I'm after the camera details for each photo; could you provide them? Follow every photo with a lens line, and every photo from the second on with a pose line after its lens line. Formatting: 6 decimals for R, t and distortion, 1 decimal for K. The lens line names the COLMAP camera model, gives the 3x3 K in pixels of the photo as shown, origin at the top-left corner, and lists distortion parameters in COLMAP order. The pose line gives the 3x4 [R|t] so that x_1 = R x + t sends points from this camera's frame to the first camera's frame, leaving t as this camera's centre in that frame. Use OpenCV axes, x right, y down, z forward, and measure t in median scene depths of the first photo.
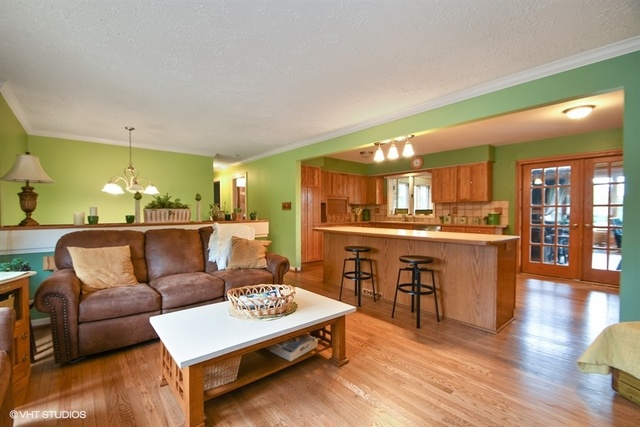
lens RADIAL K [[287.0, 0, 304.6], [0, 287.0, 215.0], [0, 0, 1]] dist [0.030545, -0.020709]
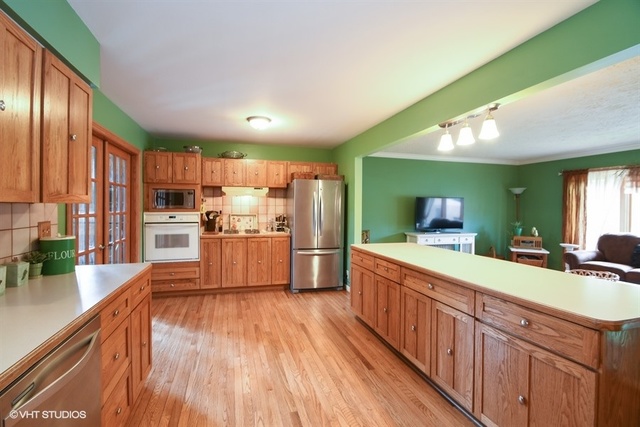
lens RADIAL K [[287.0, 0, 304.6], [0, 287.0, 215.0], [0, 0, 1]] dist [0.030545, -0.020709]
pose [[-0.911450, -0.012620, 0.411217, 0.240172], [0.002364, 0.999352, 0.035908, -0.043118], [-0.411404, 0.033701, -0.910830, 1.139796]]
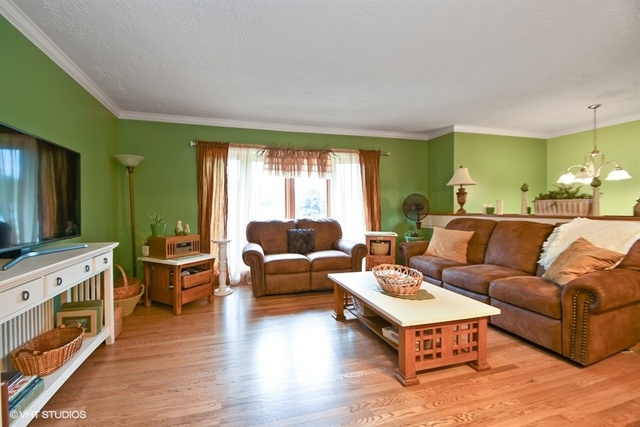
lens RADIAL K [[287.0, 0, 304.6], [0, 287.0, 215.0], [0, 0, 1]] dist [0.030545, -0.020709]
pose [[-0.389614, 0.022036, -0.920714, 0.393186], [-0.008344, 0.999588, 0.027455, 0.004674], [0.920940, 0.018379, -0.389270, 0.414480]]
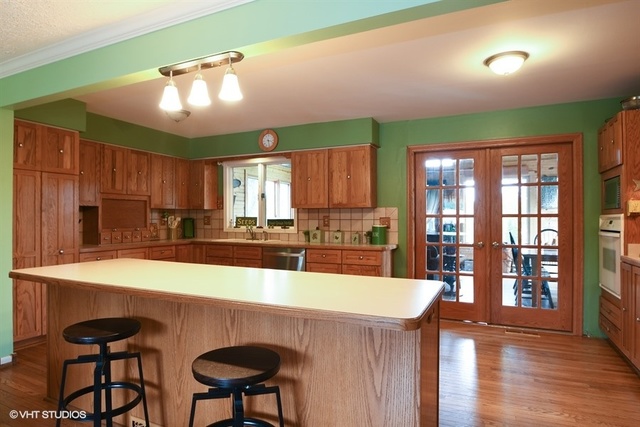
lens RADIAL K [[395.0, 0, 302.8], [0, 395.0, 214.8], [0, 0, 1]] dist [-0.003910, -0.001027]
pose [[0.911048, 0.003527, 0.412286, 0.133783], [0.004373, 0.999825, -0.018215, -0.015283], [-0.412277, 0.018397, 0.910873, 0.263542]]
